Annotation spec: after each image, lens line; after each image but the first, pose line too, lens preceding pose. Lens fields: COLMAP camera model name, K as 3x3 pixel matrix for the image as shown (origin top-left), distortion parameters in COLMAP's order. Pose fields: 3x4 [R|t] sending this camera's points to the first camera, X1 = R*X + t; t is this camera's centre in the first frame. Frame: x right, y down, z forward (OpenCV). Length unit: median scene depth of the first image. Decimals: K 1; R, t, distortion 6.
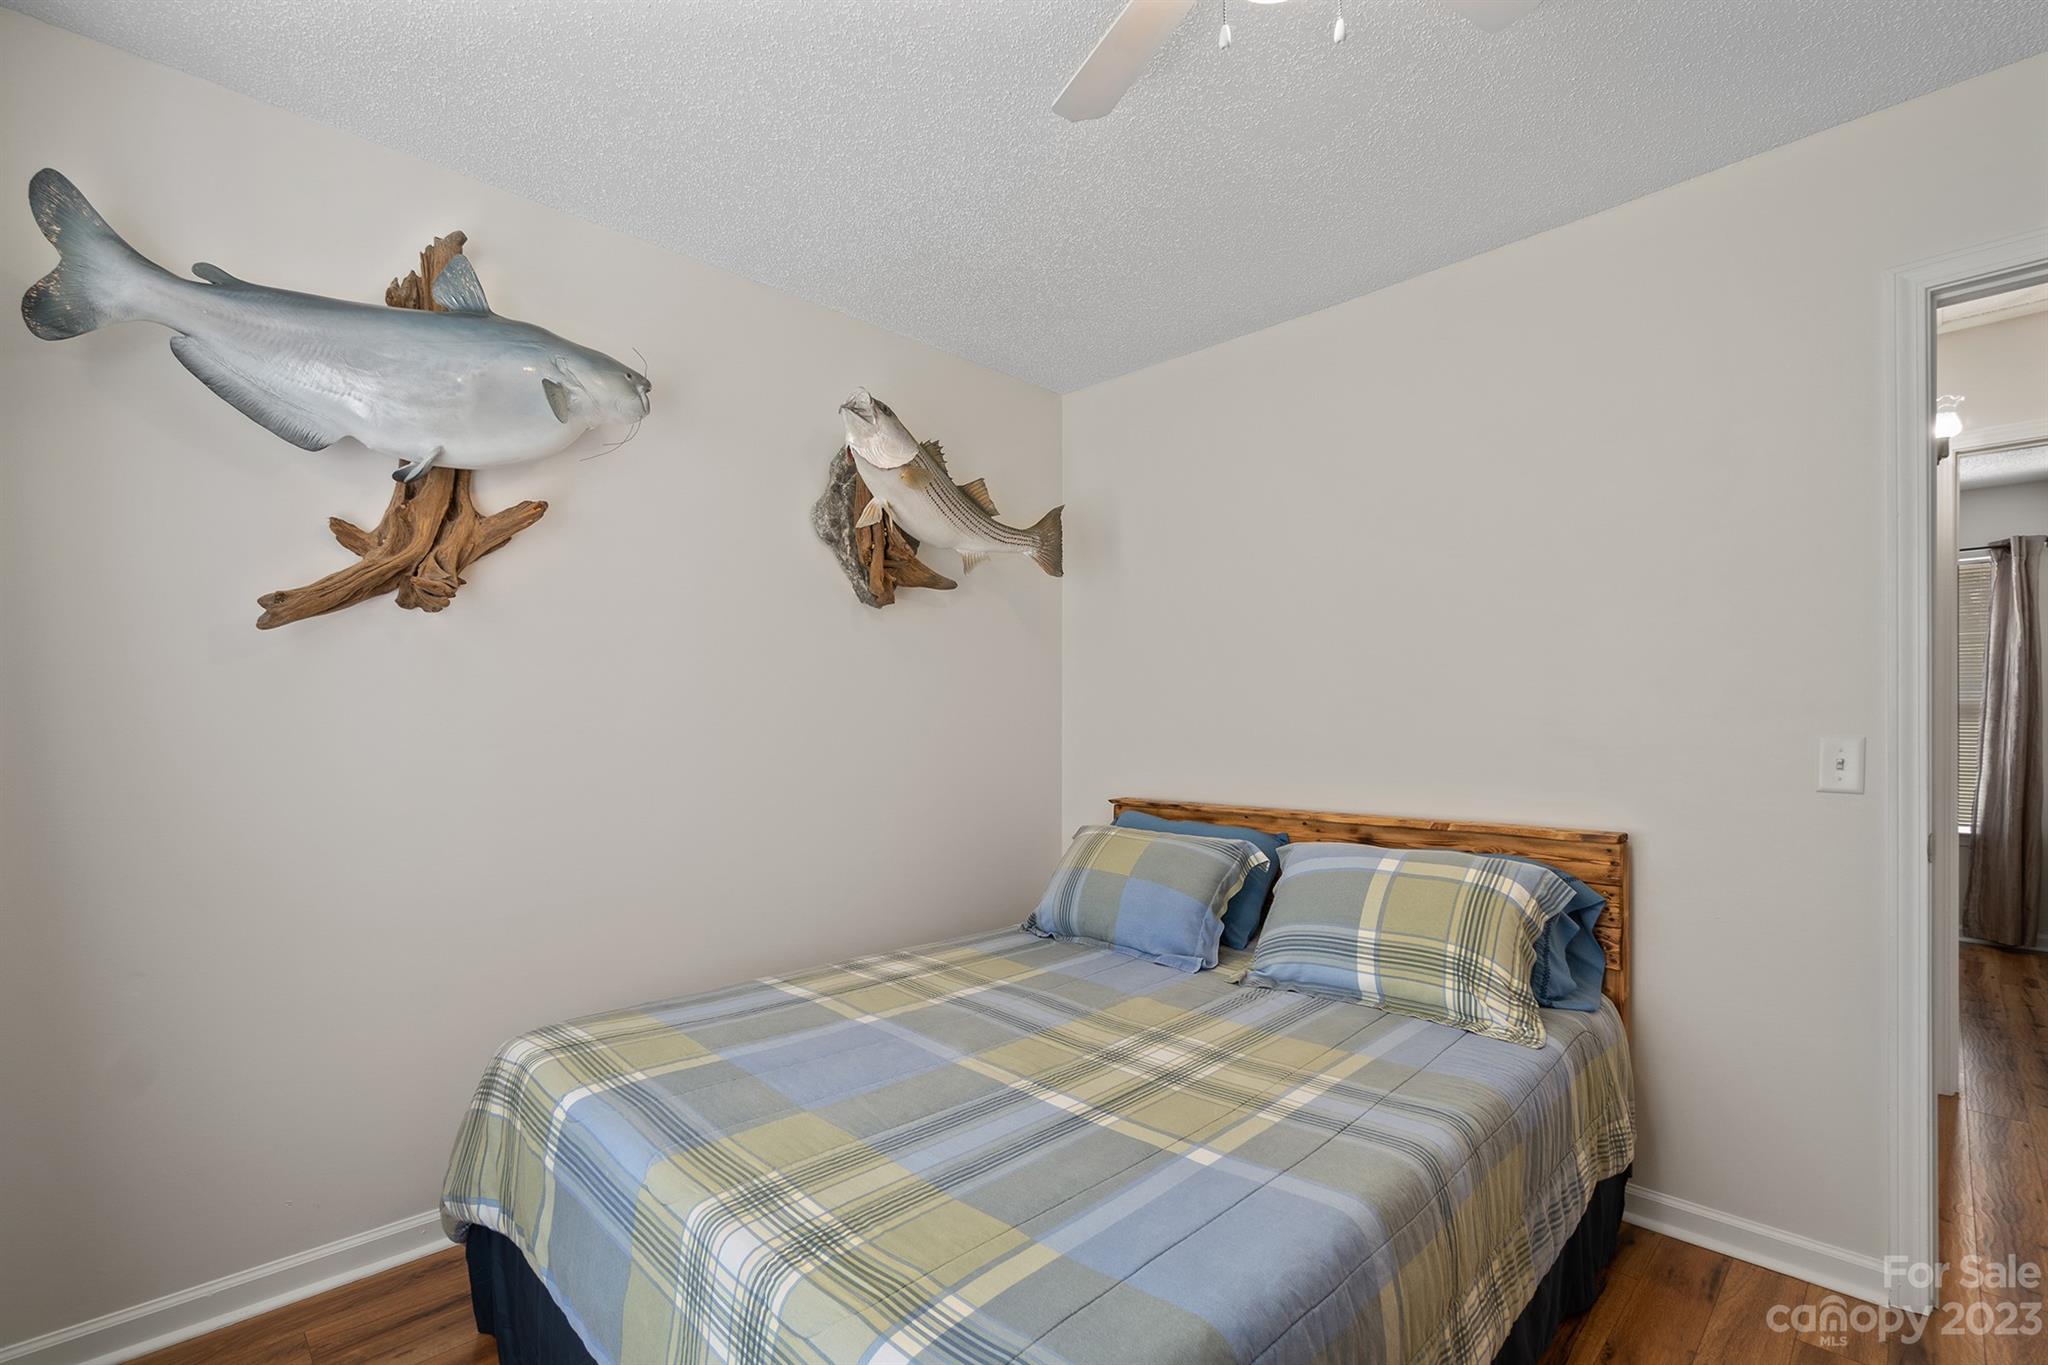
lens RADIAL K [[897.0, 0, 1026.0], [0, 897.0, 721.5], [0, 0, 1]] dist [-0.000883, -0.000115]
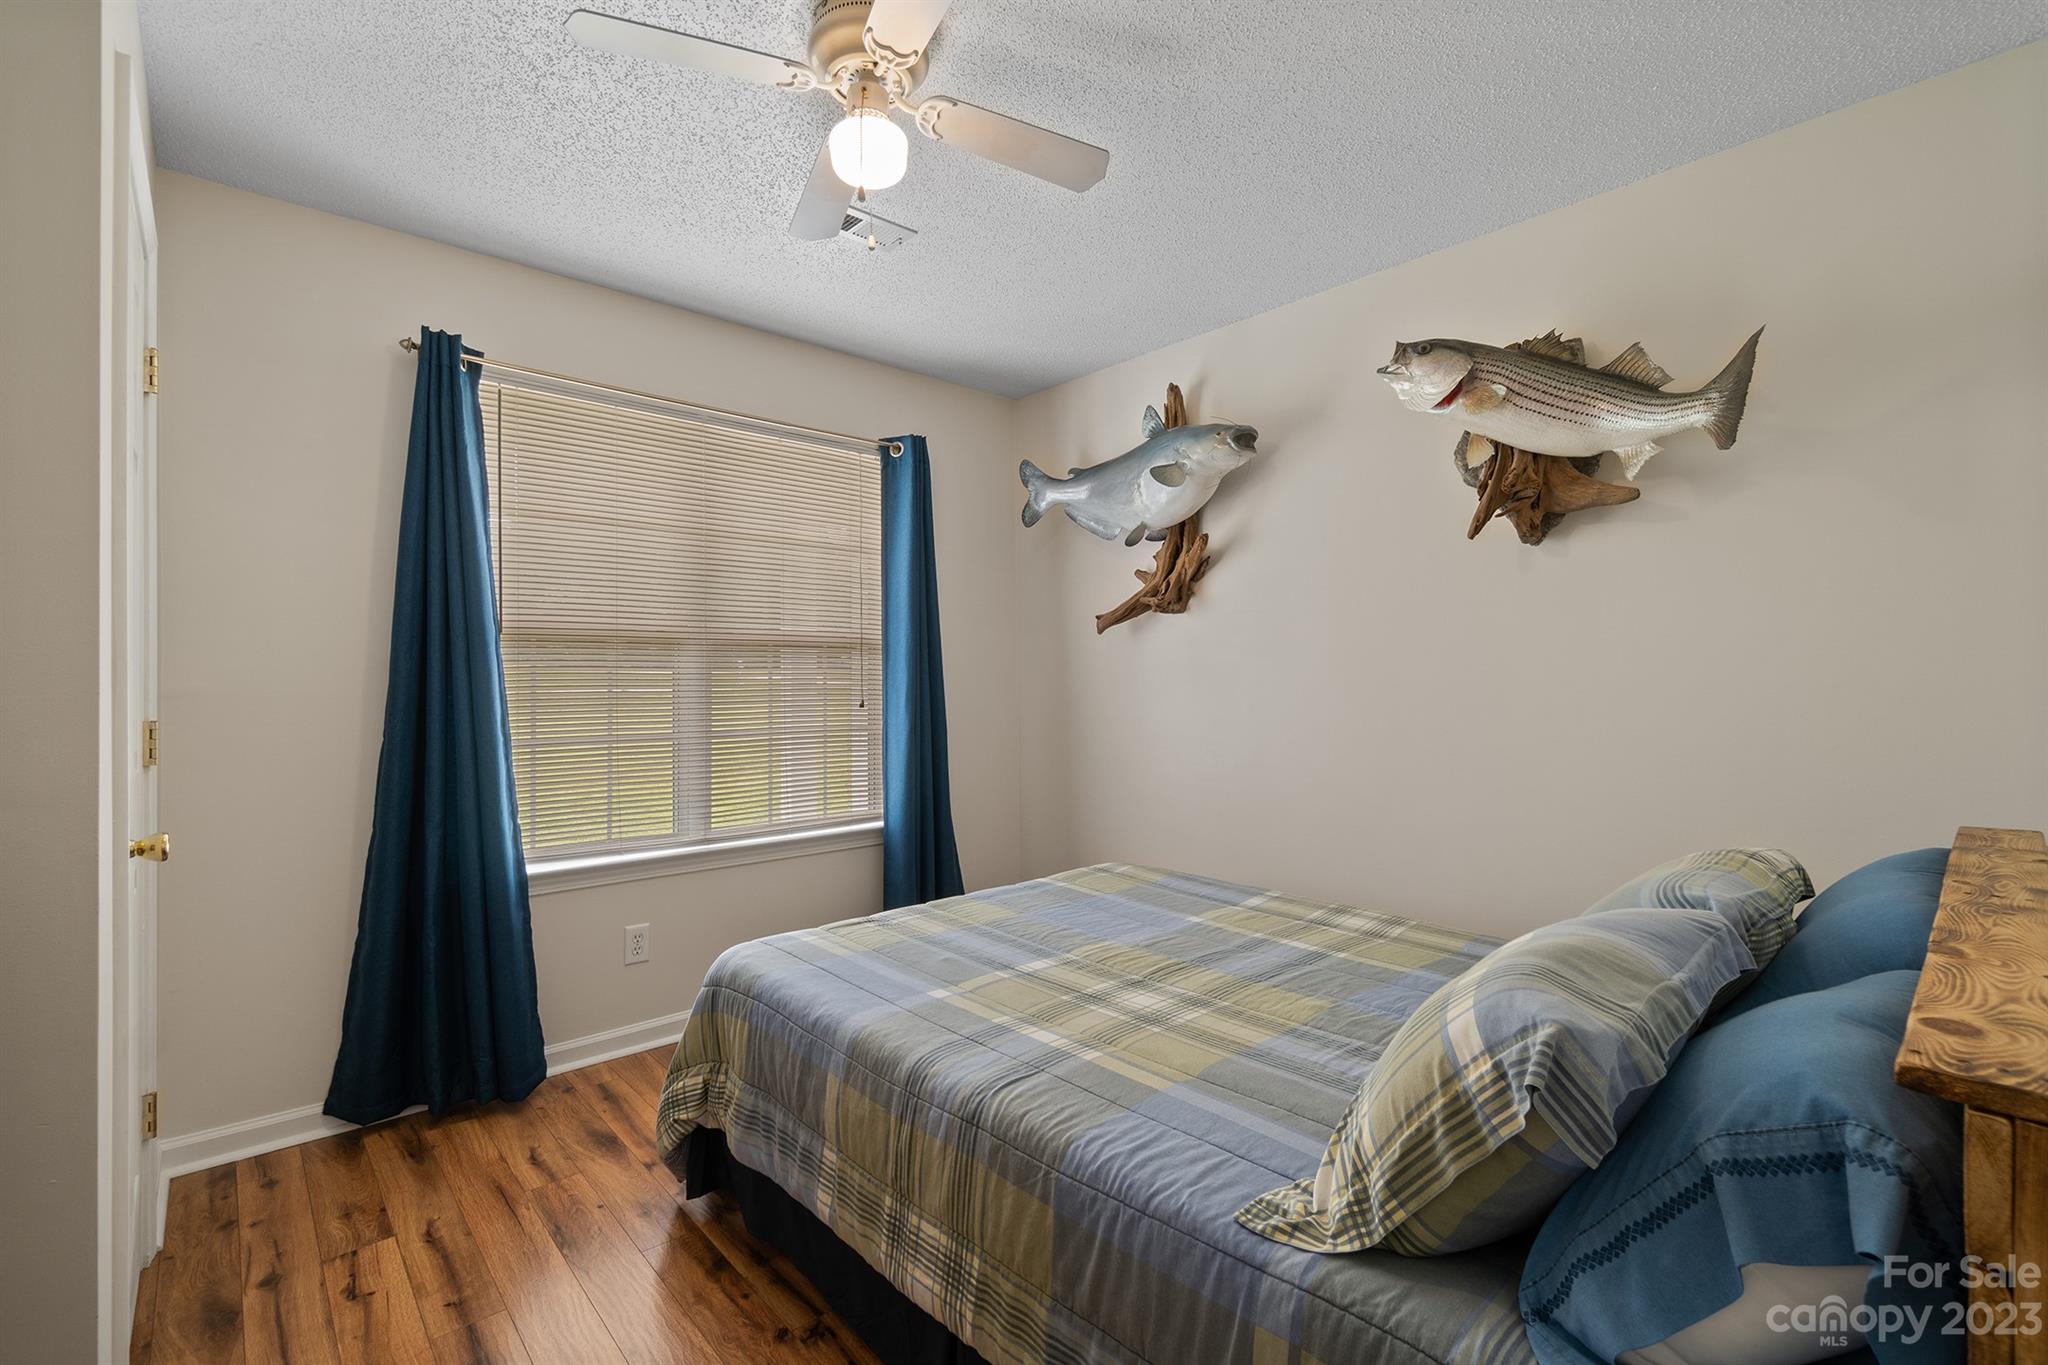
lens RADIAL K [[903.8, 0, 999.2], [0, 903.8, 677.1], [0, 0, 1]] dist [-0.000679, -0.000033]
pose [[-0.053643, -0.002551, -0.998557, 1.100467], [0.001824, 0.999995, -0.002653, 0.001331], [0.998559, -0.001963, -0.053638, 0.810996]]
